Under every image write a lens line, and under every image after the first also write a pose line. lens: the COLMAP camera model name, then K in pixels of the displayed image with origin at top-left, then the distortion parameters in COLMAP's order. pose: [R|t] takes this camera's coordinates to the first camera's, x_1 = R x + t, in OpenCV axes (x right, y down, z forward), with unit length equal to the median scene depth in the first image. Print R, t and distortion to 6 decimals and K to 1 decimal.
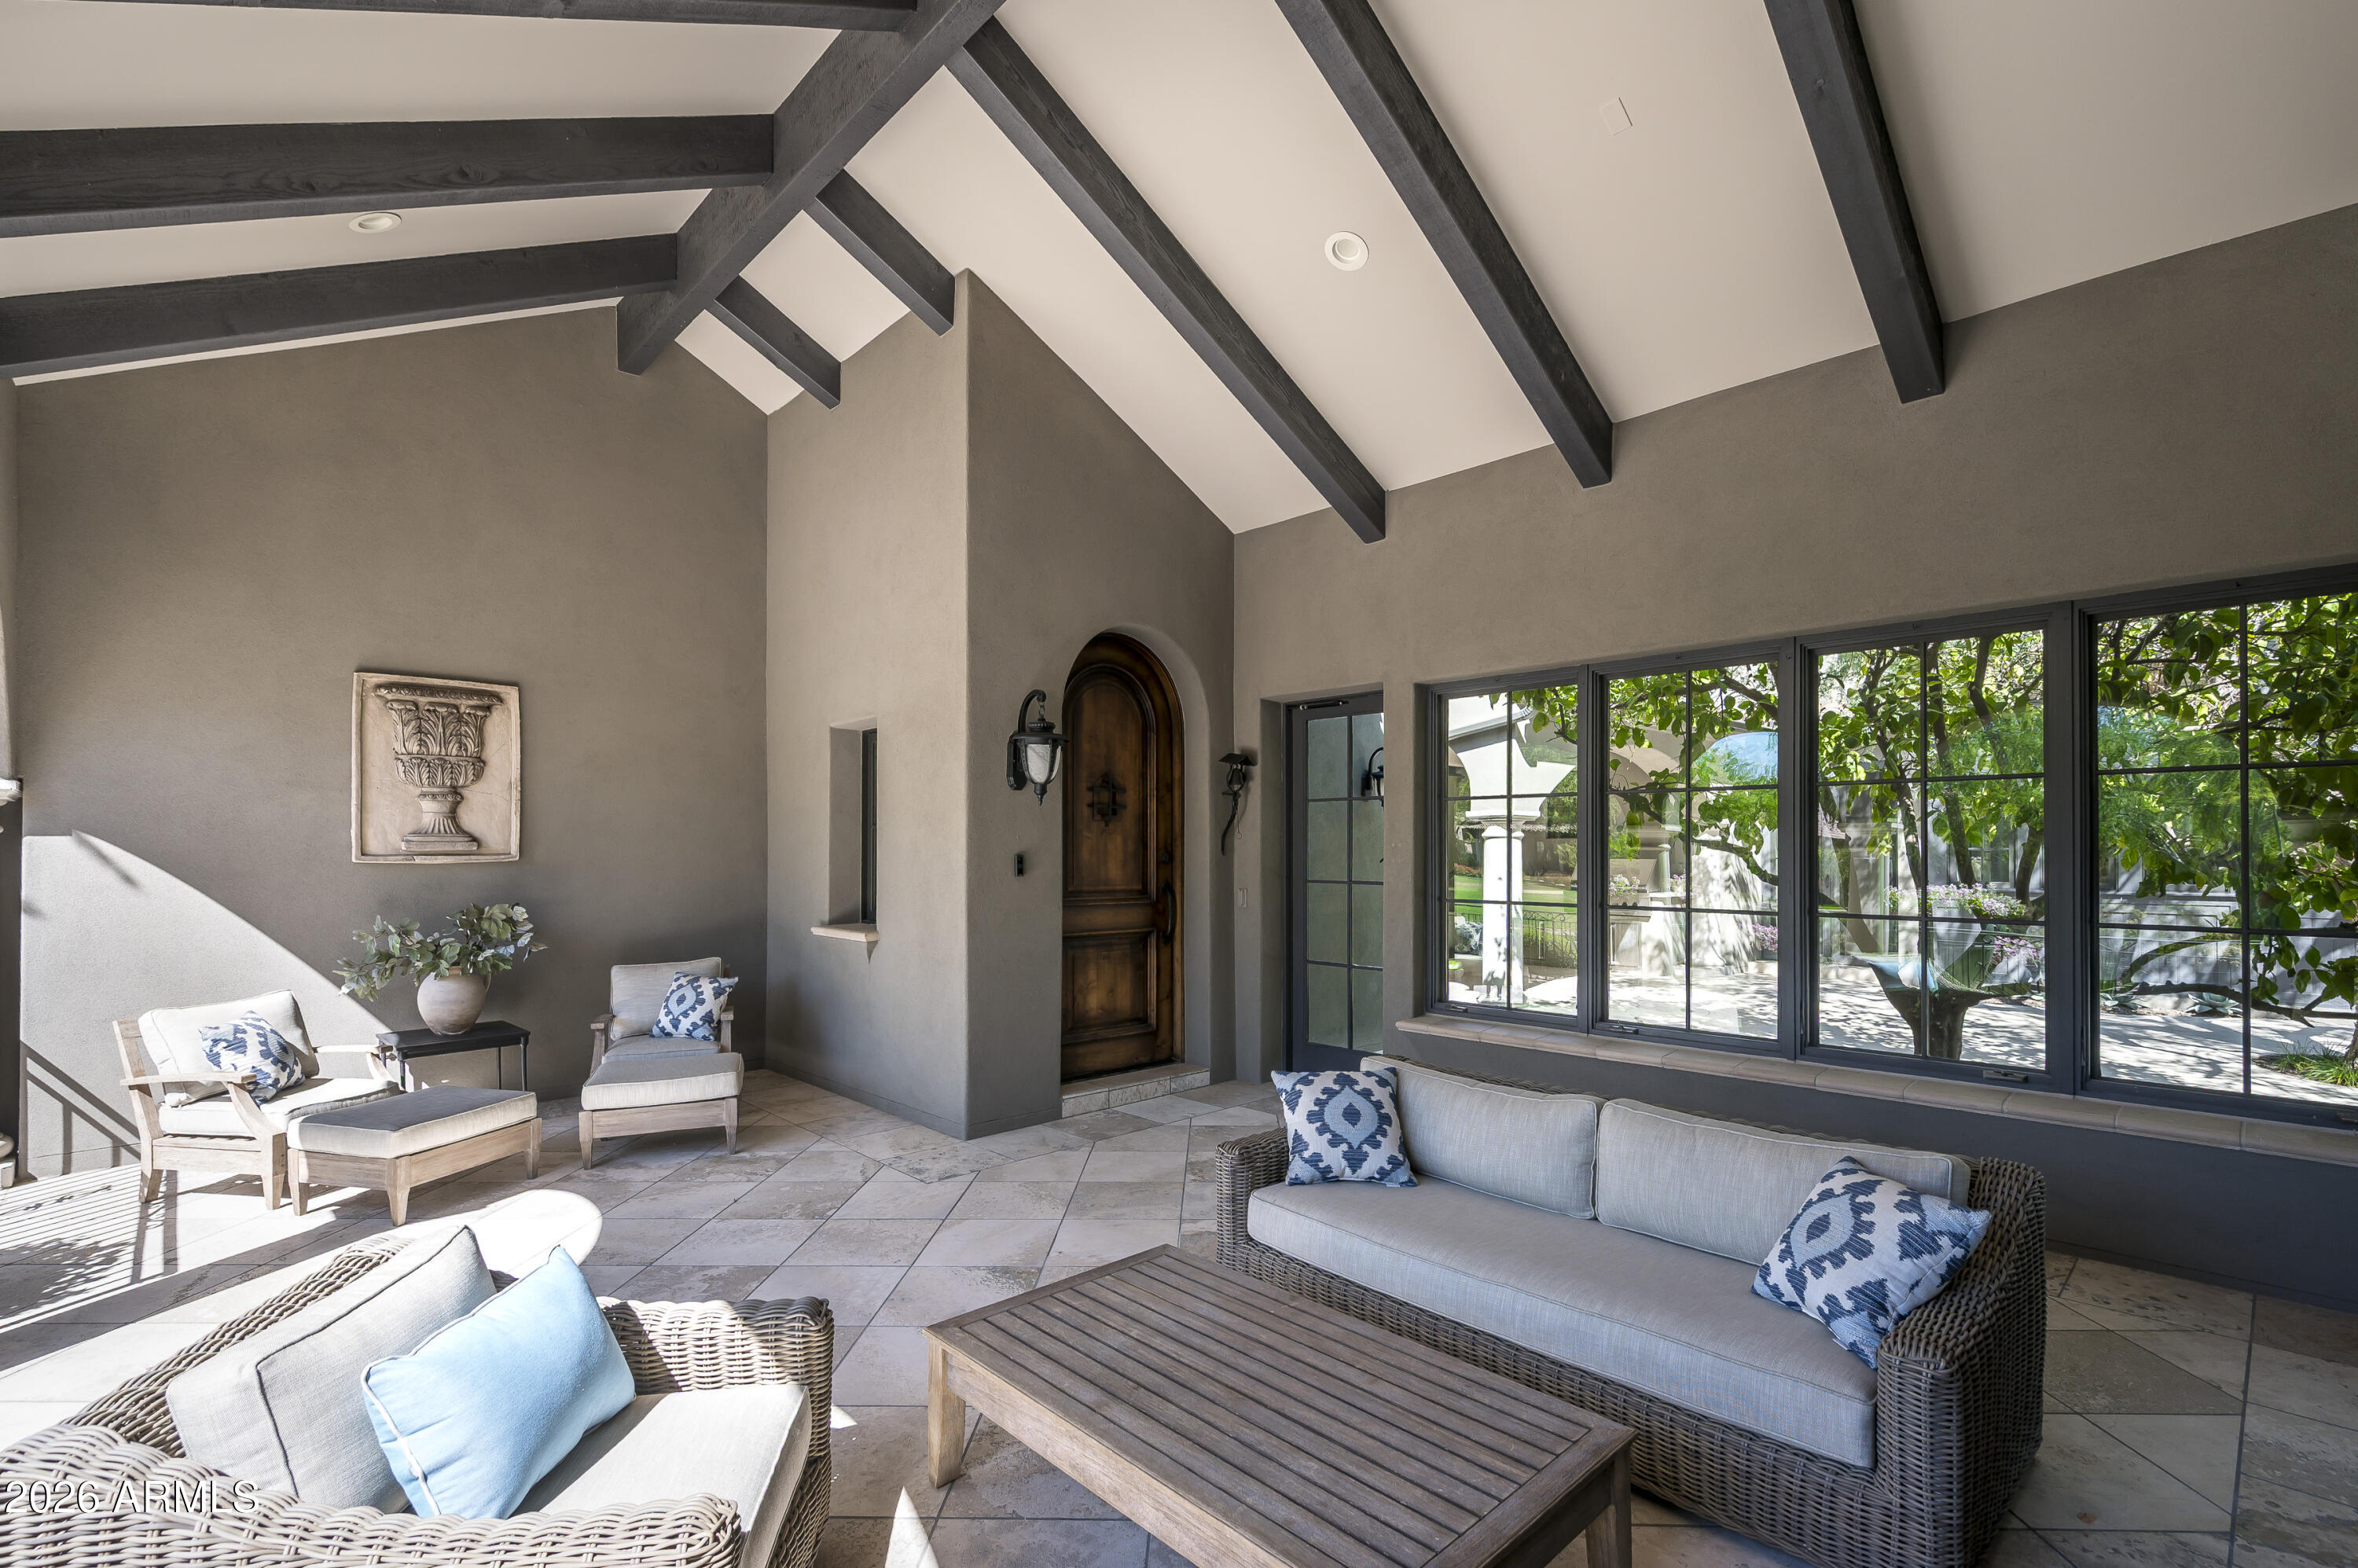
lens RADIAL K [[1056.8, 0, 1178.0], [0, 1056.8, 838.8], [0, 0, 1]] dist [0.000699, 0.000146]
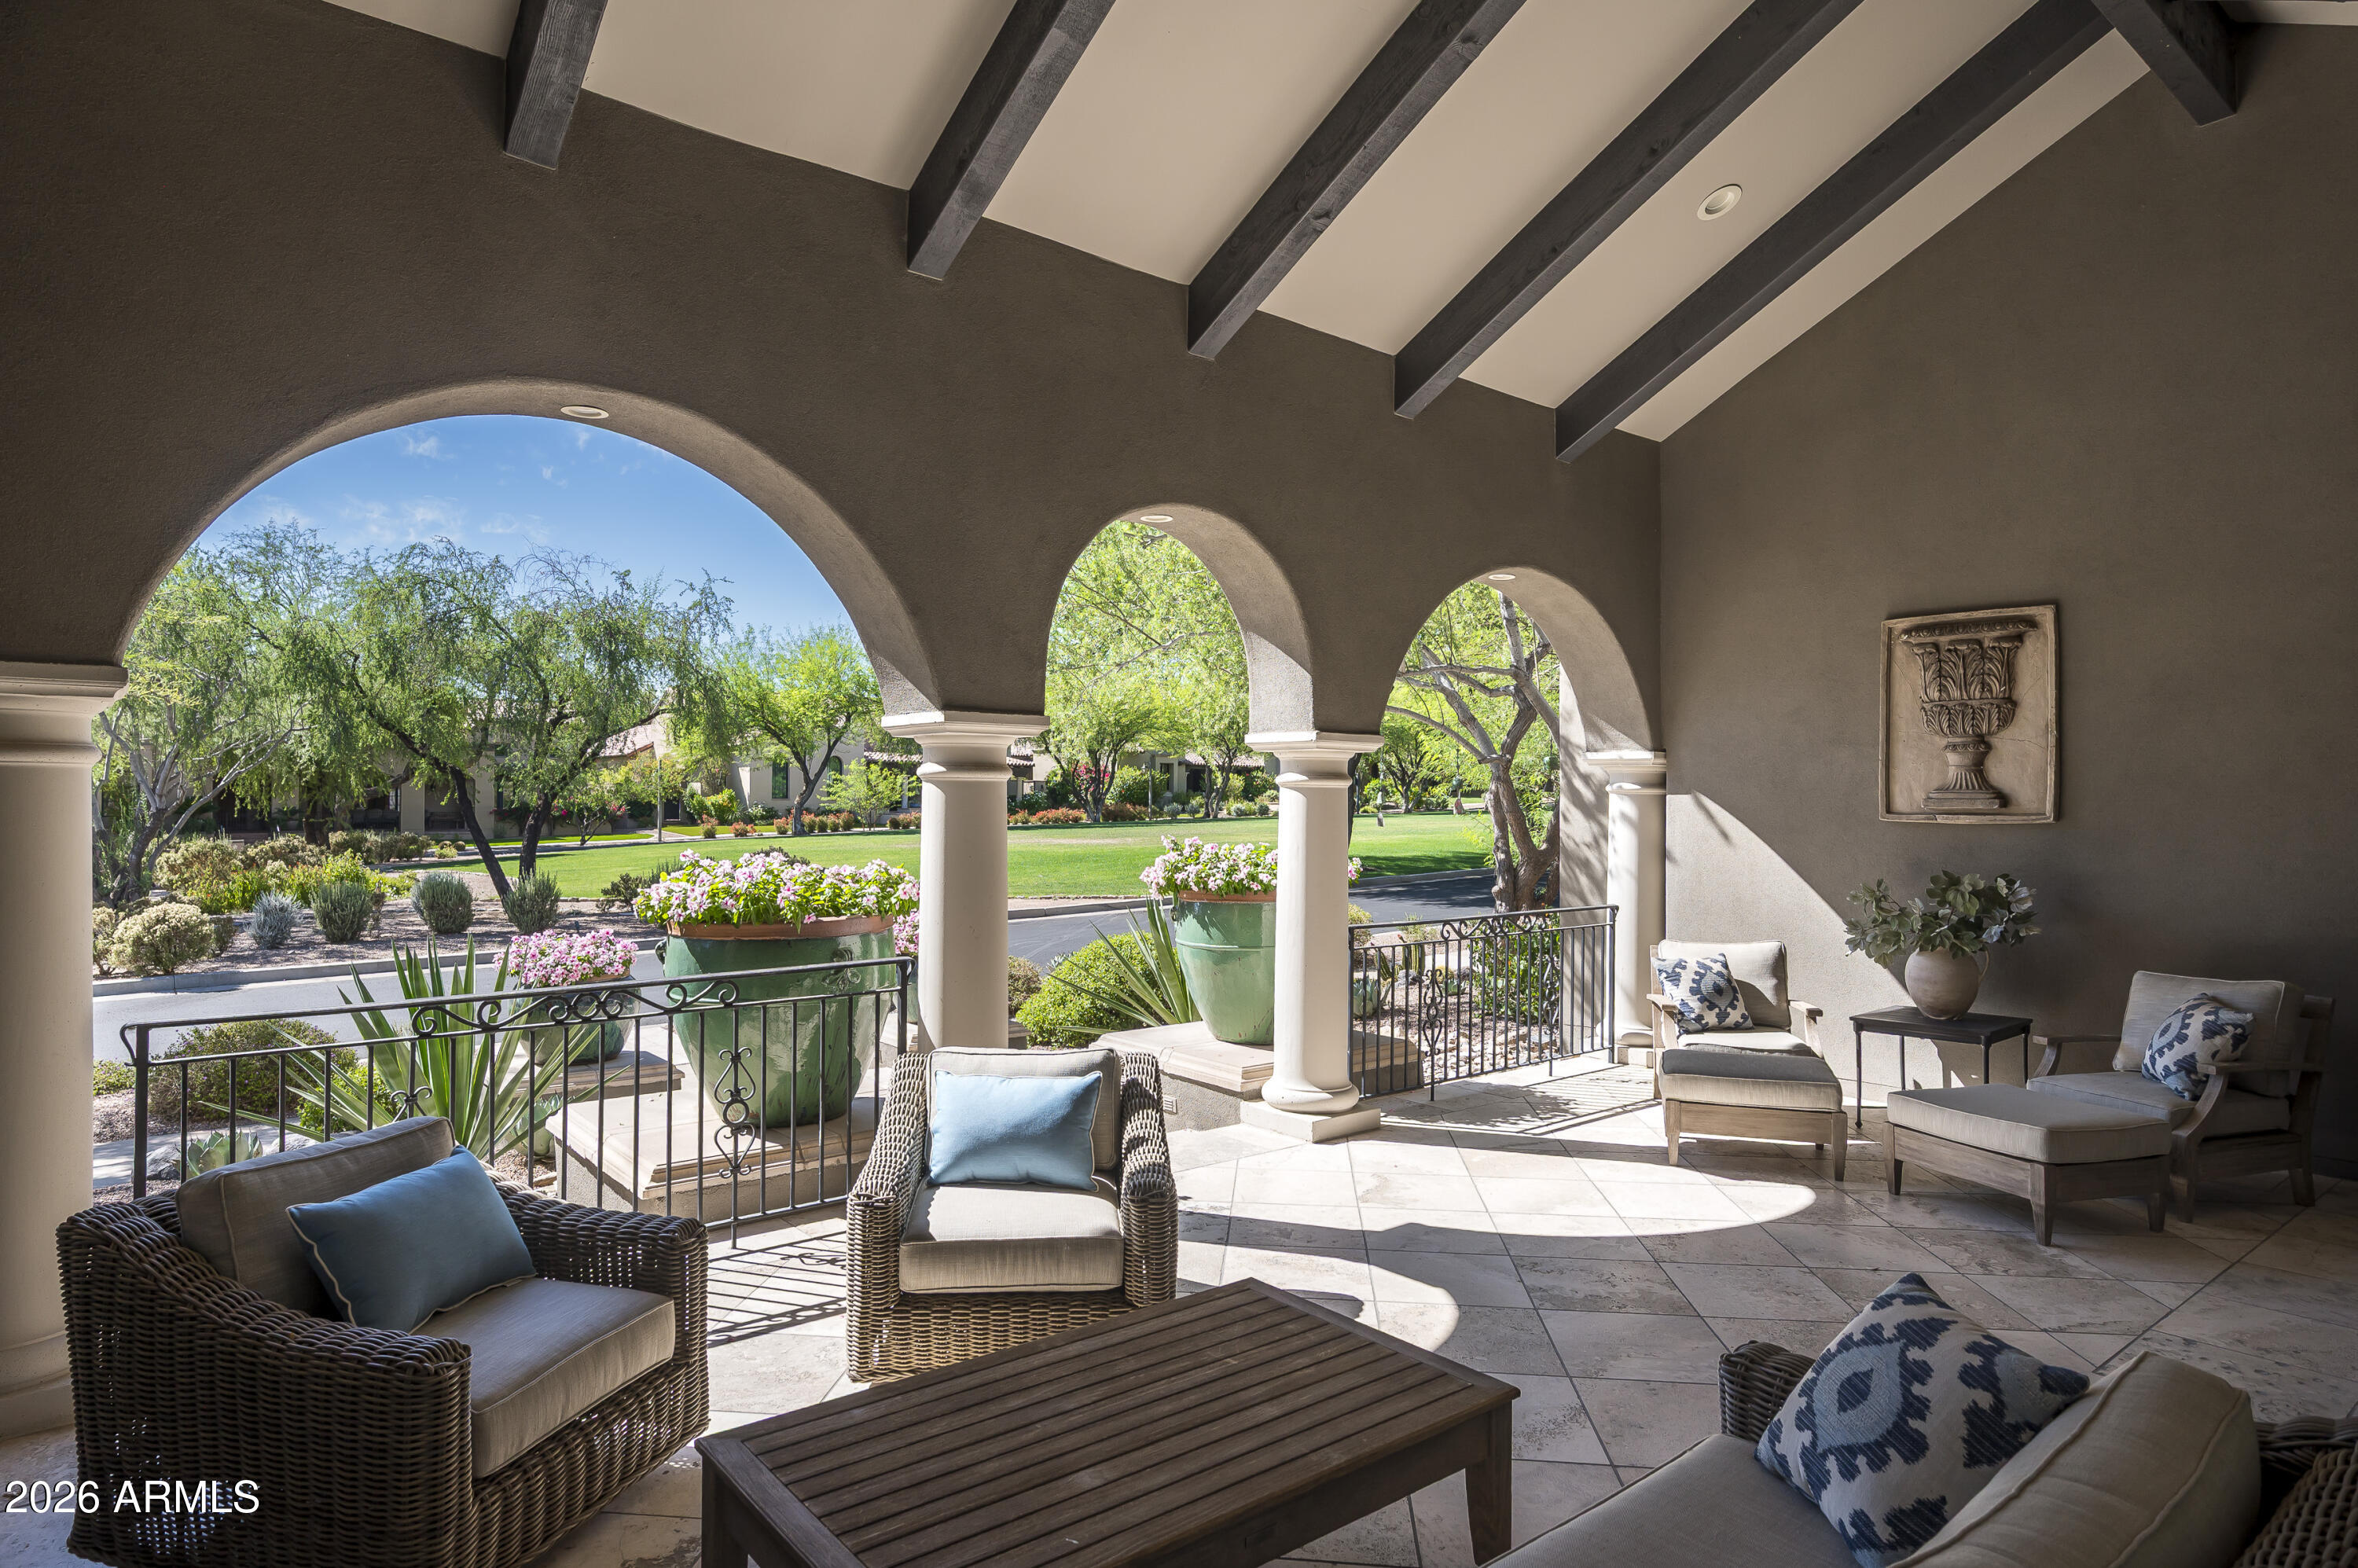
lens RADIAL K [[1345.0, 0, 1179.0], [0, 1345.0, 784.0], [0, 0, 1]] dist [0.000491, -0.000072]
pose [[-0.065192, -0.008720, -0.997835, 0.460698], [0.003549, 0.999953, -0.008971, -0.002035], [0.997866, -0.004126, -0.065158, 0.437069]]
